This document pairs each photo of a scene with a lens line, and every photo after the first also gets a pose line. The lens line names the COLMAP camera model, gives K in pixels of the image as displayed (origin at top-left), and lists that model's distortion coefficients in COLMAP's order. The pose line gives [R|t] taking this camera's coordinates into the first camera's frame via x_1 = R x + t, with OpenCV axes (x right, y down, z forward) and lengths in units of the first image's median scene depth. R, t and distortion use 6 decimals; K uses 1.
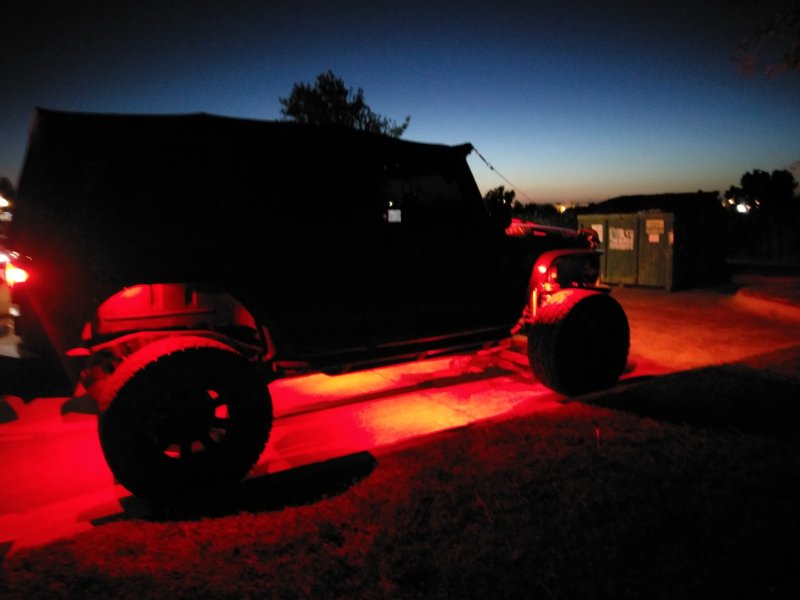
lens RADIAL K [[663.1, 0, 405.3], [0, 663.1, 303.6], [0, 0, 1]] dist [0.019560, -0.005968]
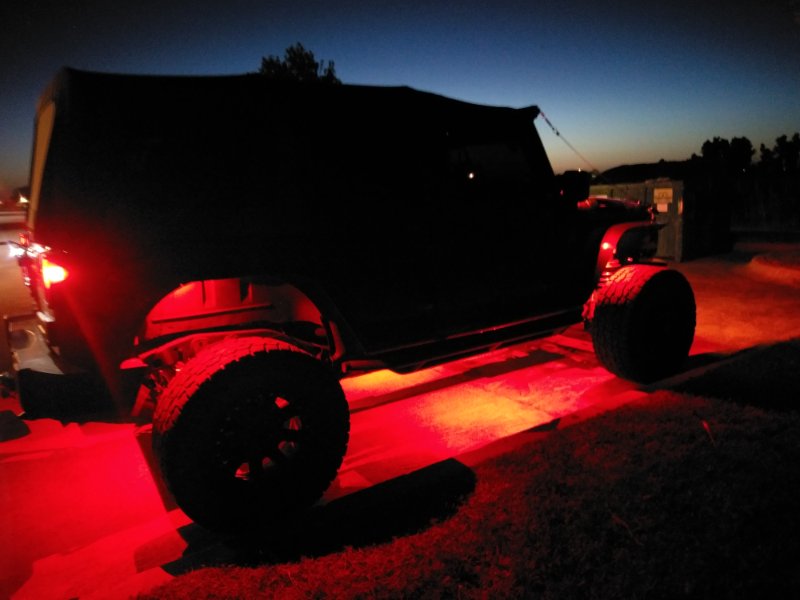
lens RADIAL K [[663.1, 0, 405.3], [0, 663.1, 303.6], [0, 0, 1]] dist [0.019560, -0.005968]
pose [[0.998396, -0.033786, 0.045423, -0.153119], [0.032158, 0.998830, 0.036117, -0.017055], [-0.046590, -0.034598, 0.998315, 0.129868]]
